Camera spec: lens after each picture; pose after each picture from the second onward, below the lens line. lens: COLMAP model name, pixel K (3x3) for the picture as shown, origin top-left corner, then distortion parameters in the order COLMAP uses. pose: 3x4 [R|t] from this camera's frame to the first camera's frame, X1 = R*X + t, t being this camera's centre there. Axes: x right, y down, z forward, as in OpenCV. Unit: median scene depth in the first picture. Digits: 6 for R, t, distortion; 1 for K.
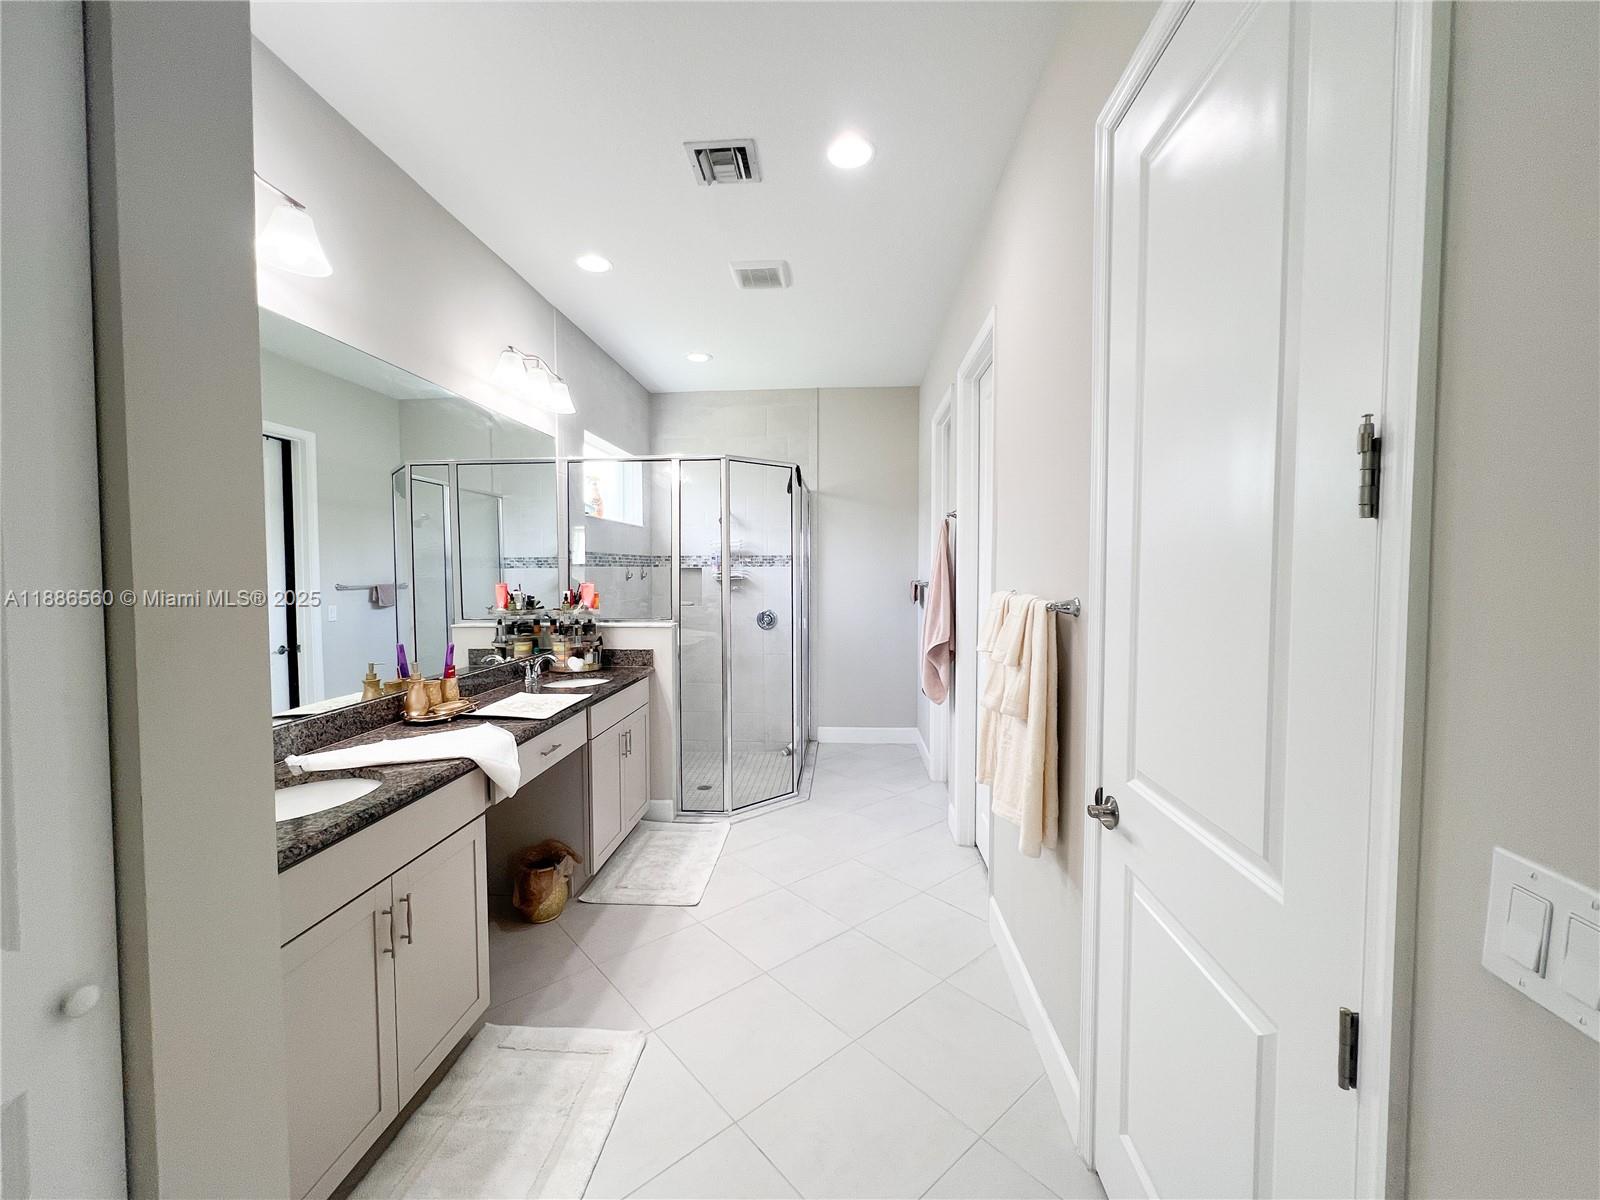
lens RADIAL K [[648.4, 0, 797.9], [0, 648.4, 601.5], [0, 0, 1]] dist [0.000018, 0.000432]
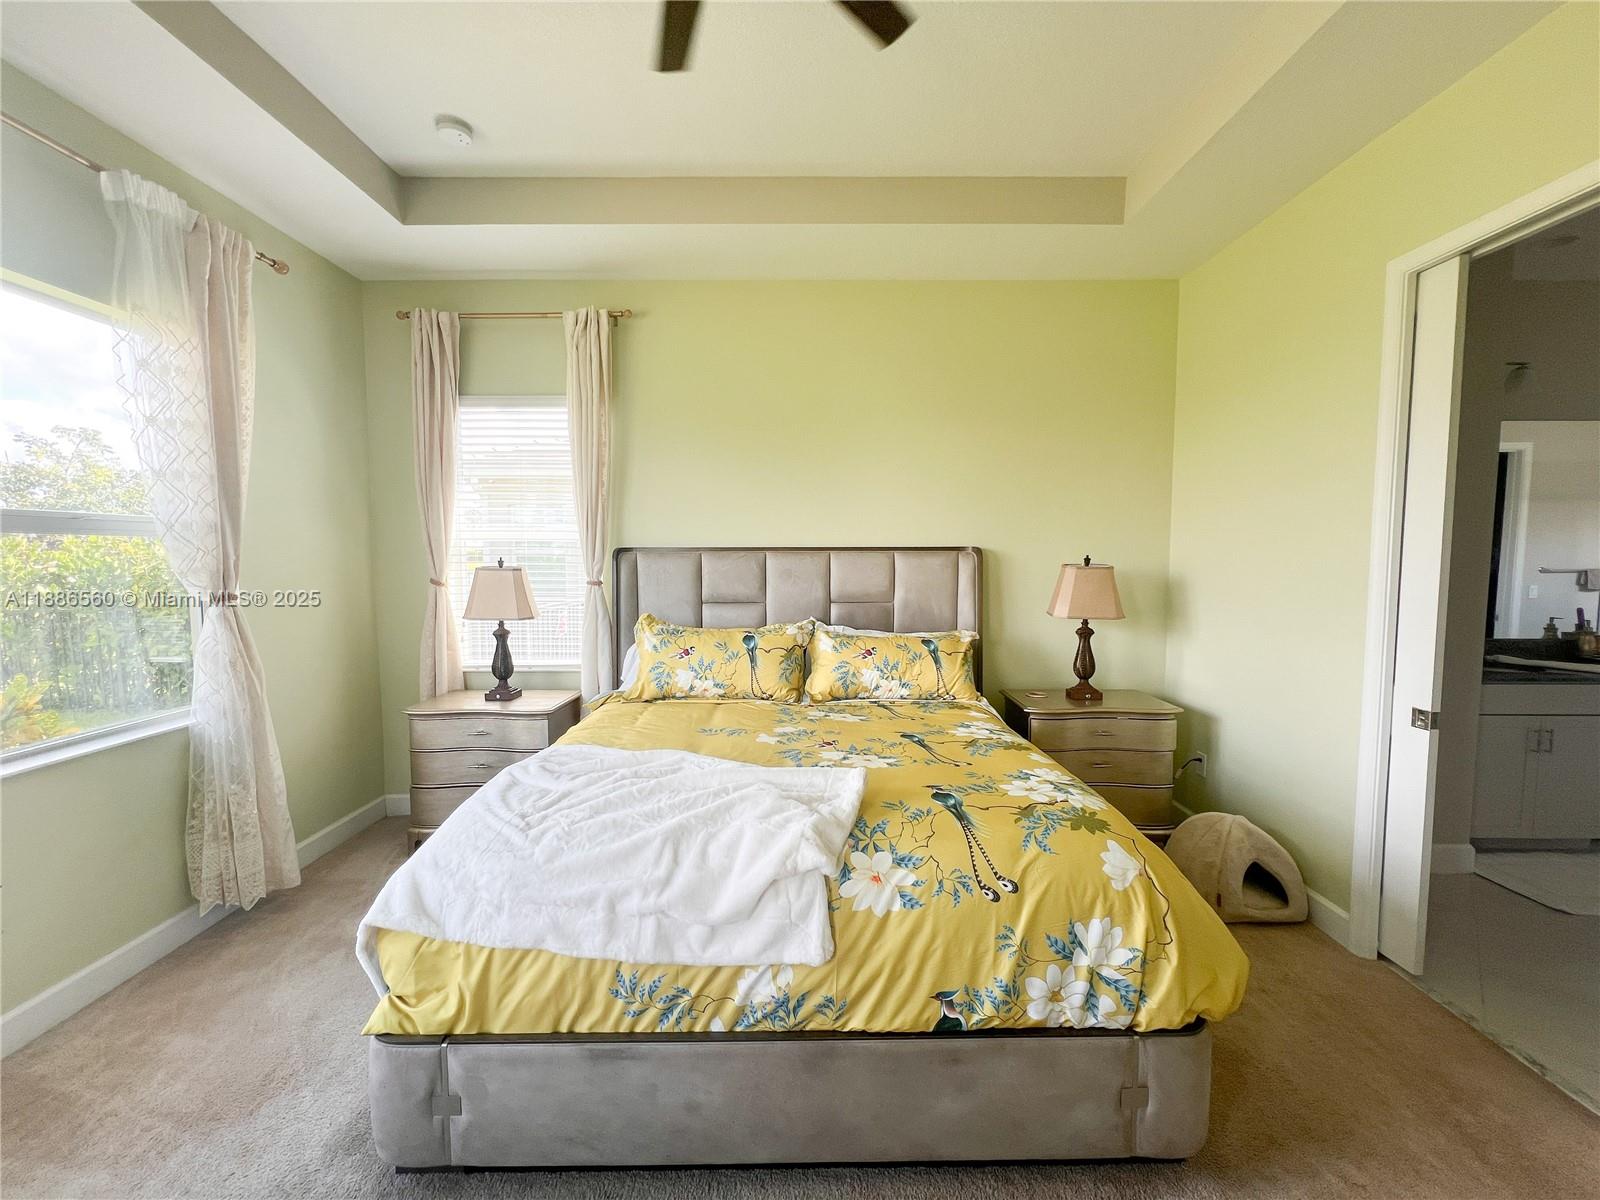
lens RADIAL K [[648.4, 0, 801.0], [0, 648.4, 597.6], [0, 0, 1]] dist [0.000018, 0.000432]
pose [[0.093073, 0.072471, -0.993018, 0.360462], [-0.049106, 0.996468, 0.068120, 0.014596], [0.994448, 0.042423, 0.096303, -0.474979]]
